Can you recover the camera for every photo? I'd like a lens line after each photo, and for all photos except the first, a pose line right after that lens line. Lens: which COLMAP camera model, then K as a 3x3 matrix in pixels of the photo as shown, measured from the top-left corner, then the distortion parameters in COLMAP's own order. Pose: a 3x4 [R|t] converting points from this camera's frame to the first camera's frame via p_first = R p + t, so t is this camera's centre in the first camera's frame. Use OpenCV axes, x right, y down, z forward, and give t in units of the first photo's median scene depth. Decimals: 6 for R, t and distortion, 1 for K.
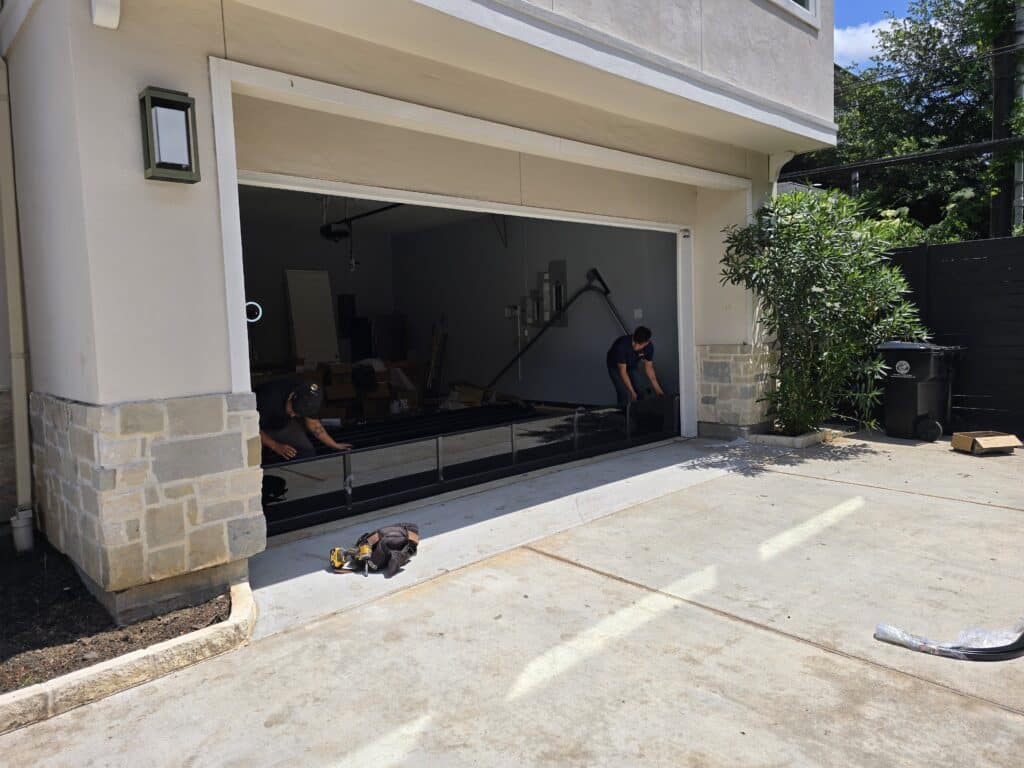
lens RADIAL K [[694.0, 0, 509.1], [0, 694.0, 364.1], [0, 0, 1]] dist [0.052532, -0.046765]
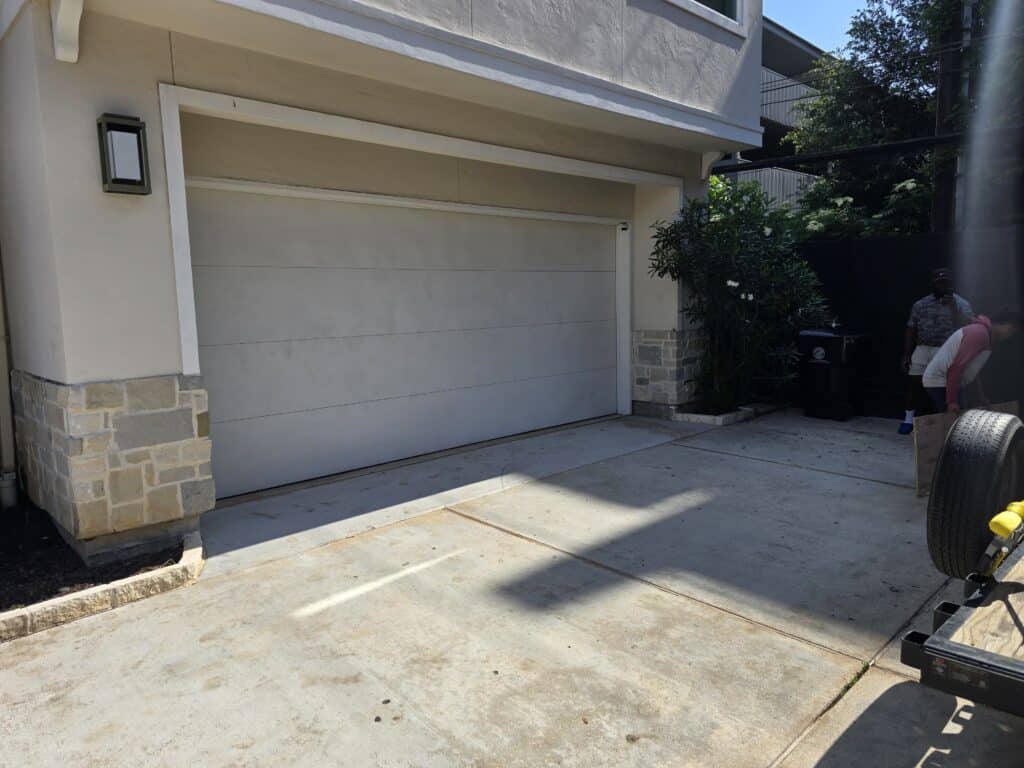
lens RADIAL K [[691.5, 0, 503.8], [0, 691.5, 373.8], [0, 0, 1]] dist [0.058729, -0.055185]
pose [[0.999891, 0.012875, 0.007216, 0.138248], [-0.013232, 0.998566, 0.051869, -0.029351], [-0.006537, -0.051959, 0.998628, -0.179358]]
